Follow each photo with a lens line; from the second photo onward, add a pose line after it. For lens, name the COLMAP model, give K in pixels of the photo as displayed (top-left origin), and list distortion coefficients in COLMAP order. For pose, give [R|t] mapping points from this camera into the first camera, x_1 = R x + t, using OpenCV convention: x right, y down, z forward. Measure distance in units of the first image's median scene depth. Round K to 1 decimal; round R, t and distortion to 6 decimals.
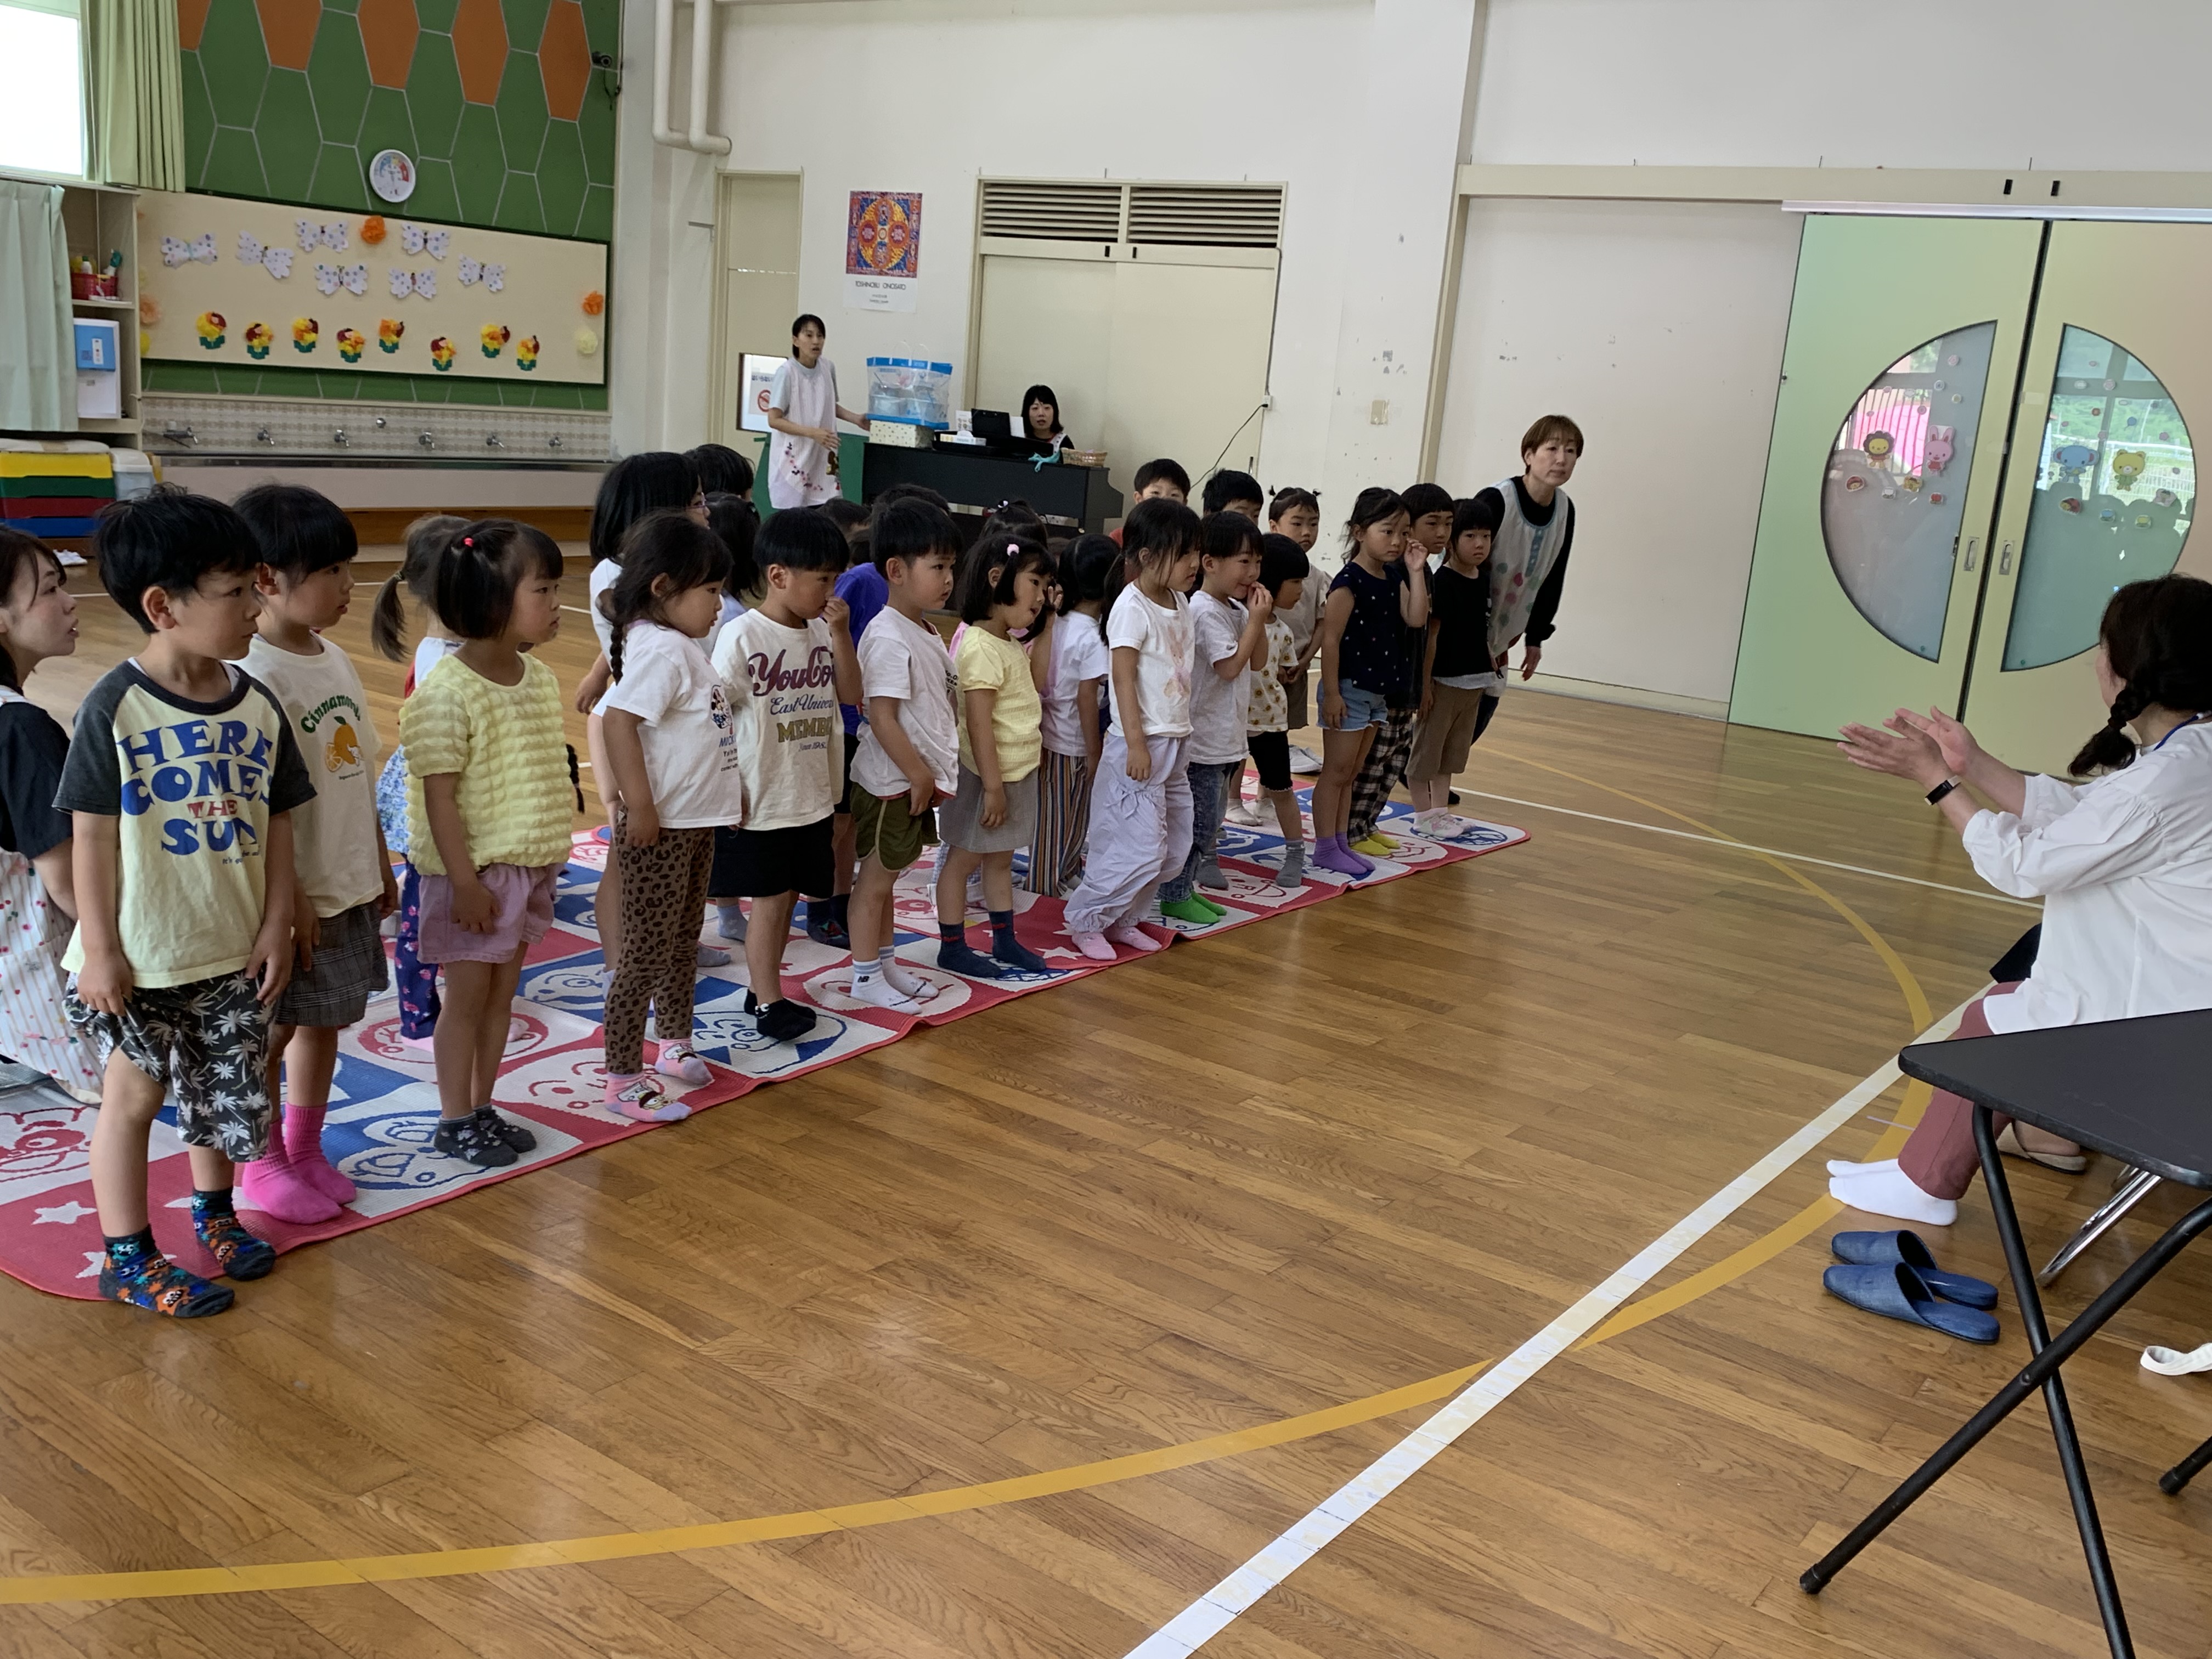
lens RADIAL K [[2062.2, 0, 1118.4], [0, 2062.2, 823.1], [0, 0, 1]] dist [0.016883, -0.024355]
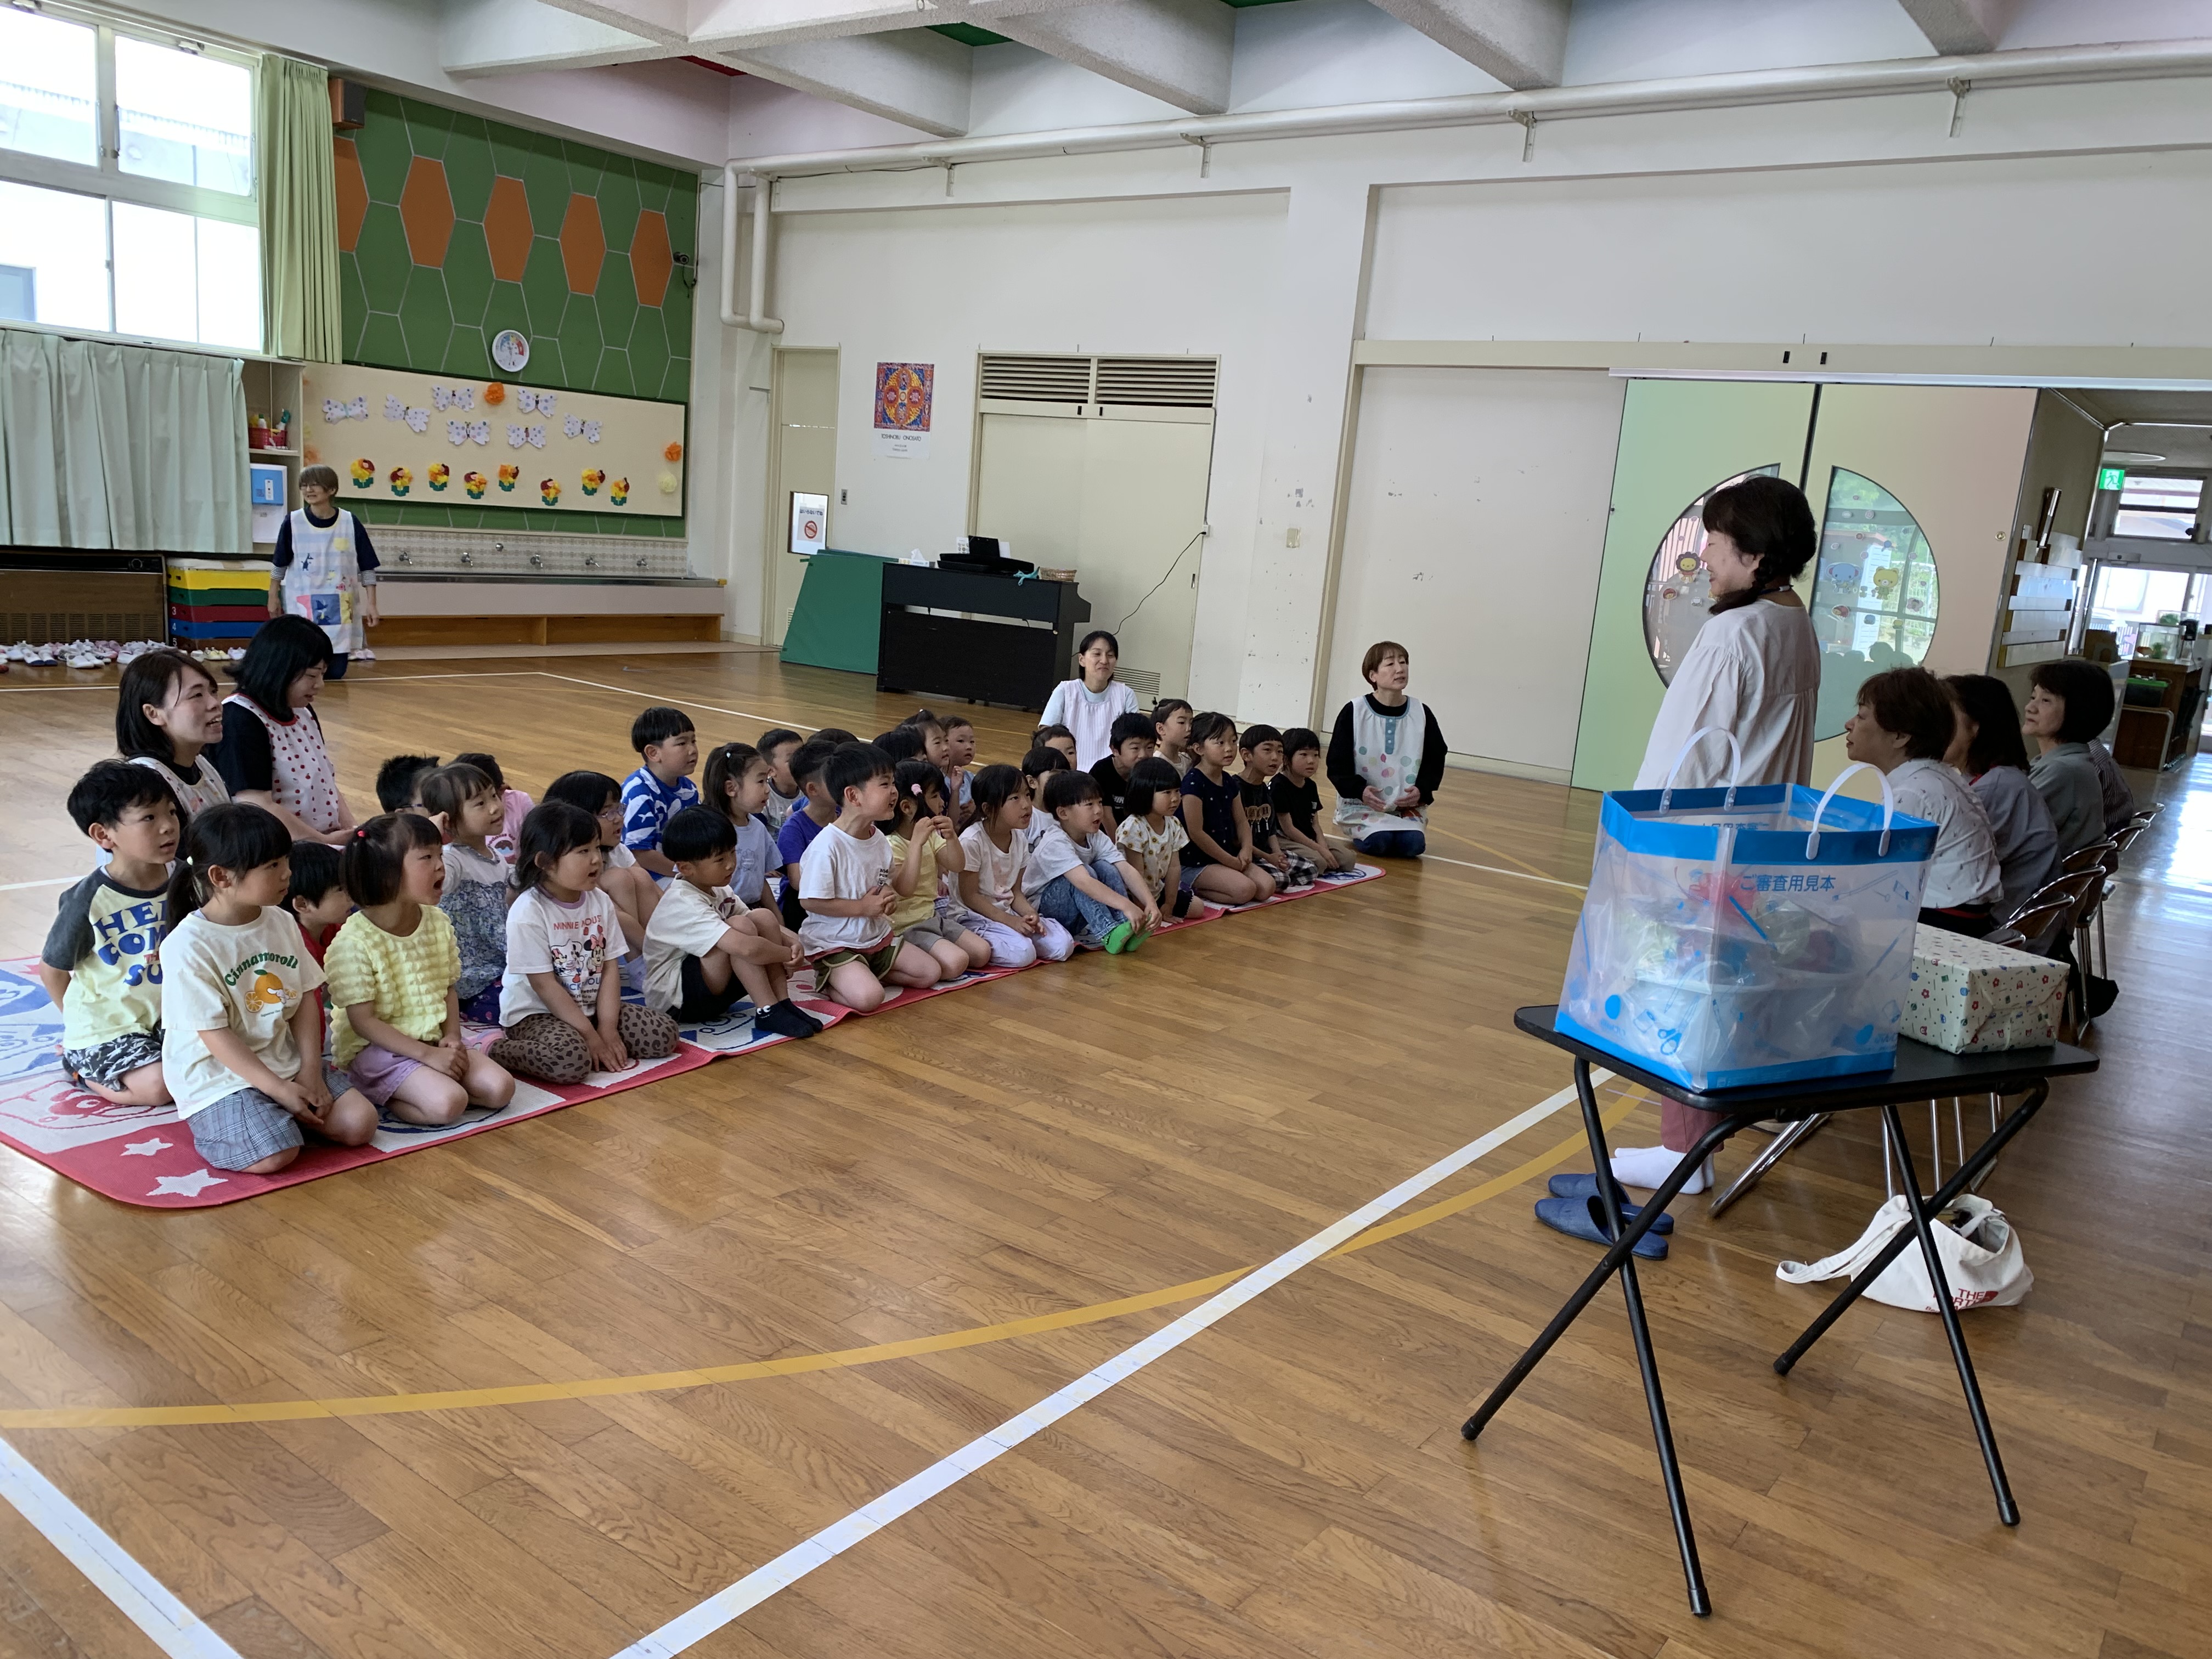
lens RADIAL K [[1686.7, 0, 1114.3], [0, 1686.7, 836.7], [0, 0, 1]] dist [0.032610, -0.055188]
pose [[0.999913, 0.001858, -0.013035, 0.083077], [-0.002169, 0.999712, -0.023890, 0.014923], [0.012987, 0.023916, 0.999630, -0.042262]]
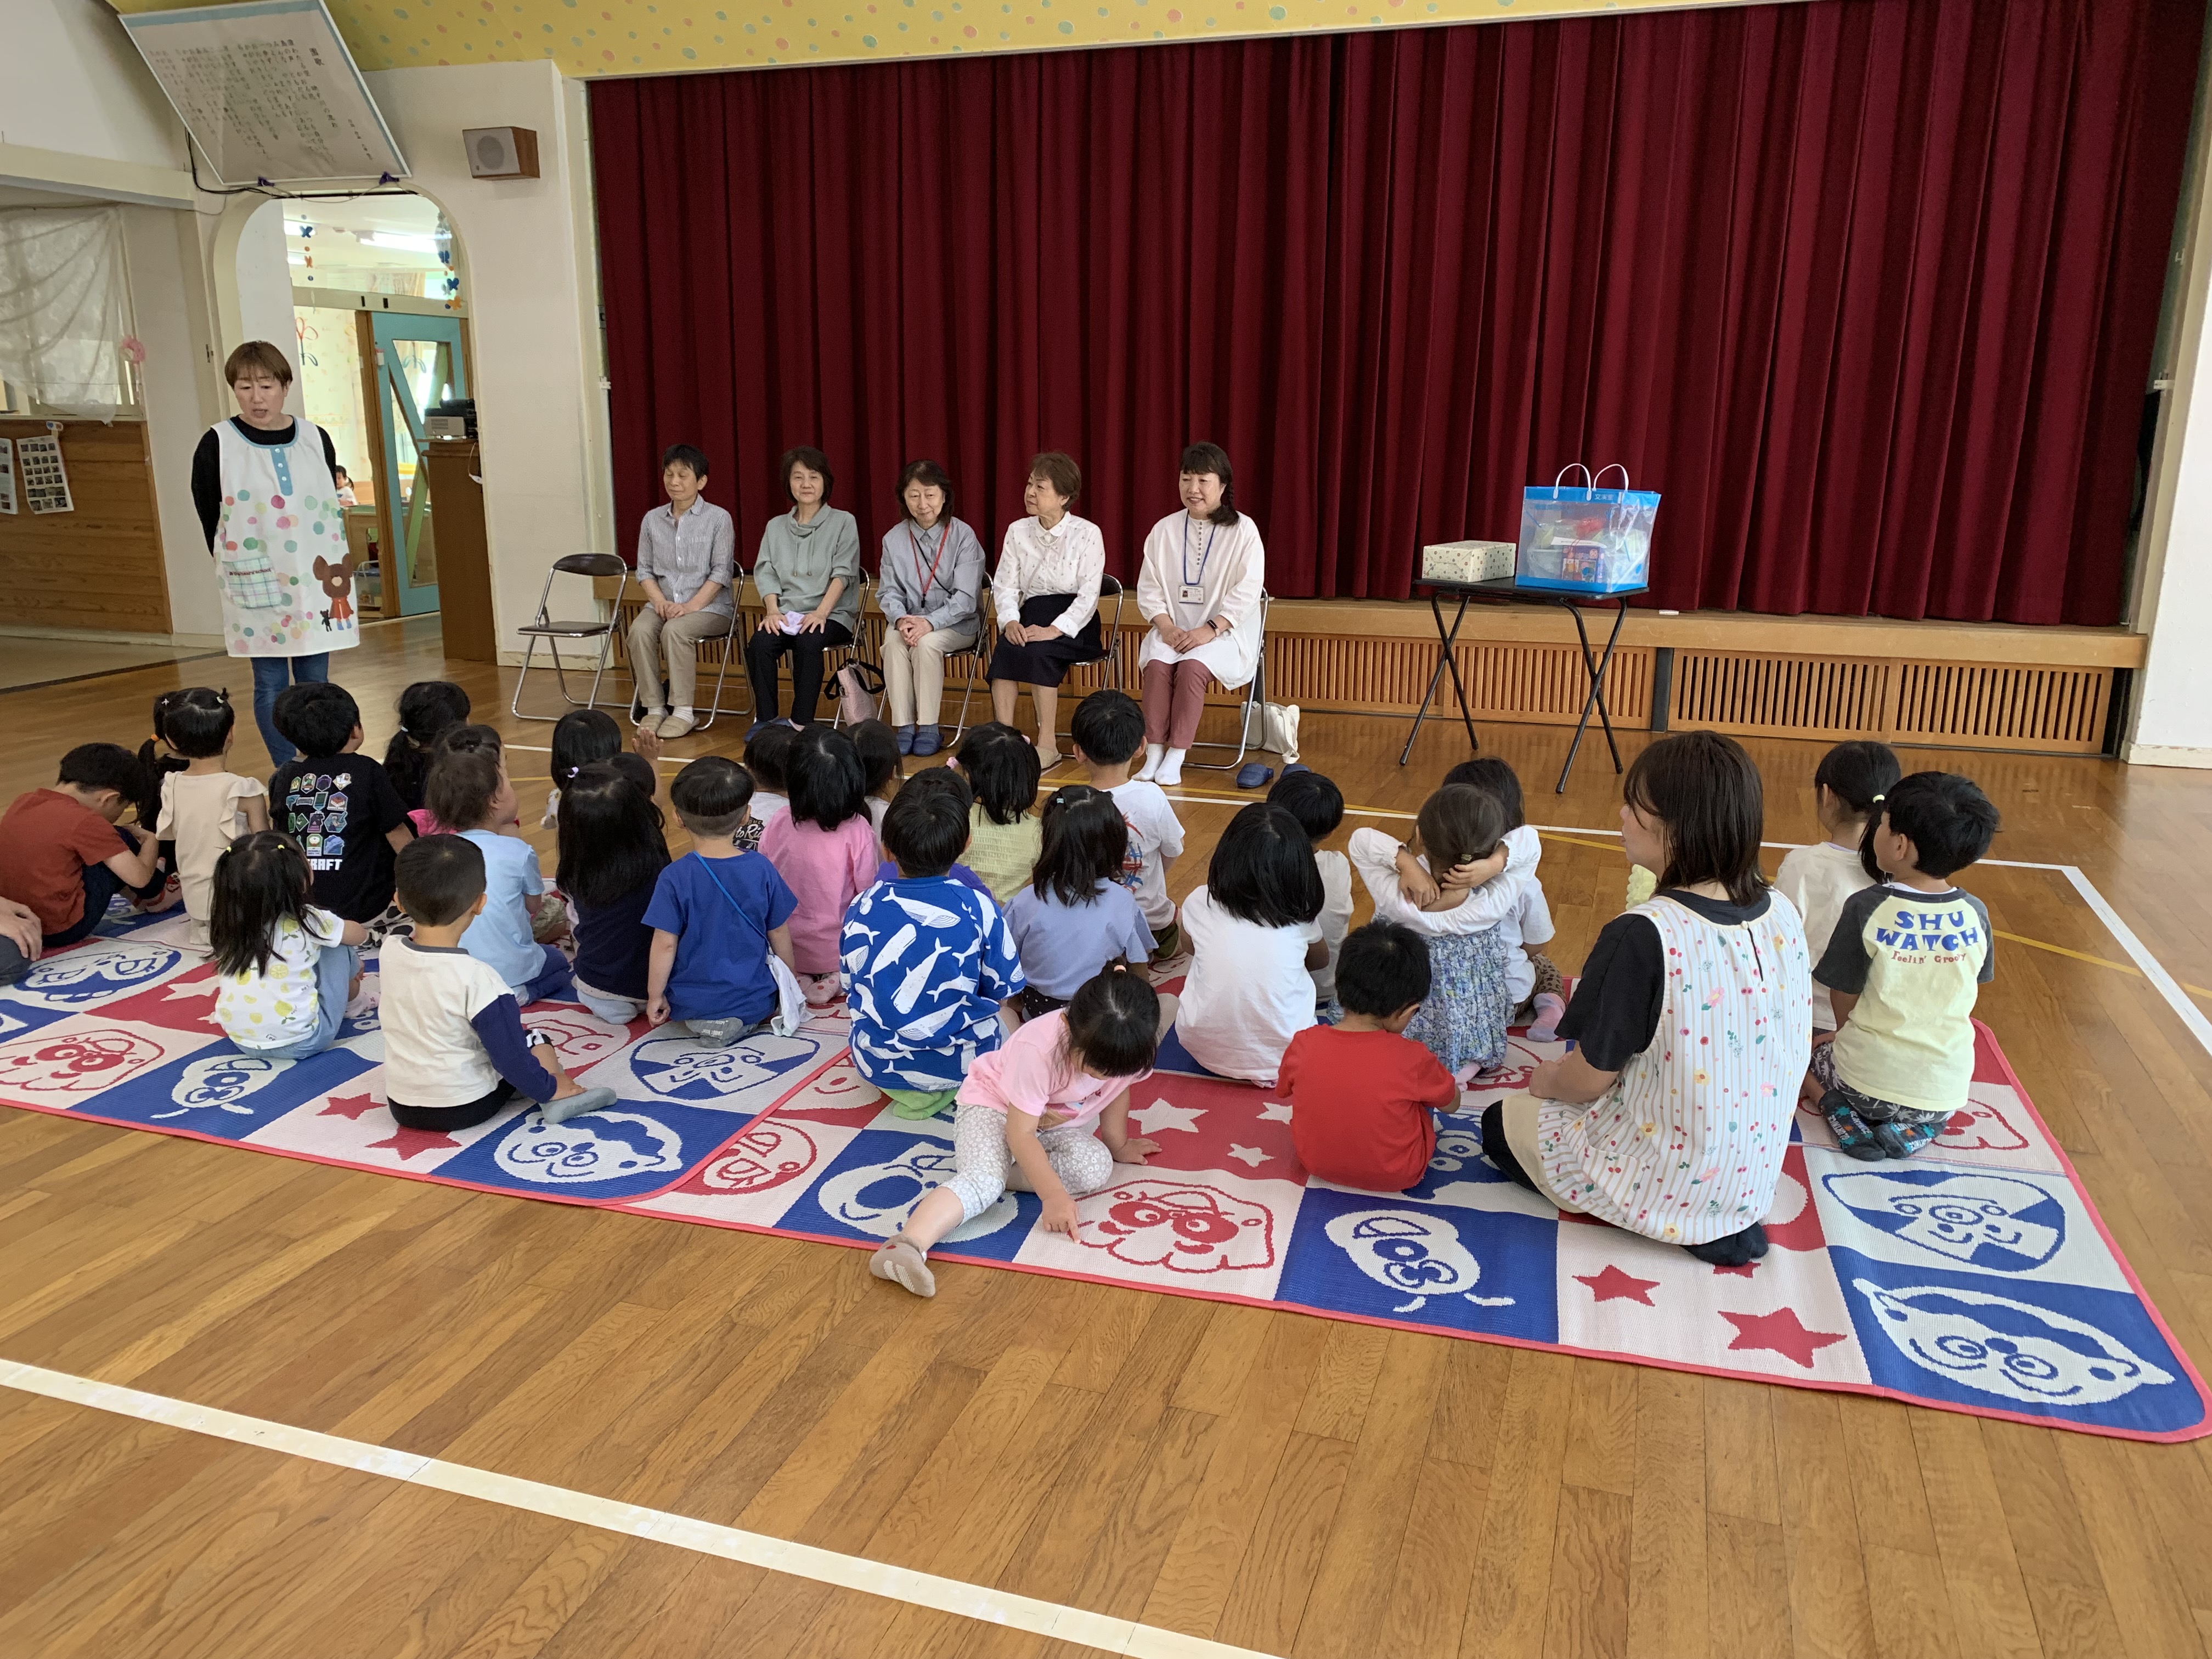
lens RADIAL K [[1686.7, 0, 1114.3], [0, 1686.7, 836.7], [0, 0, 1]] dist [0.032610, -0.055188]
pose [[-0.299050, -0.321707, 0.898373, -1.044428], [0.174266, 0.907212, 0.382882, -0.378635], [-0.938190, 0.271056, -0.215239, 1.353789]]
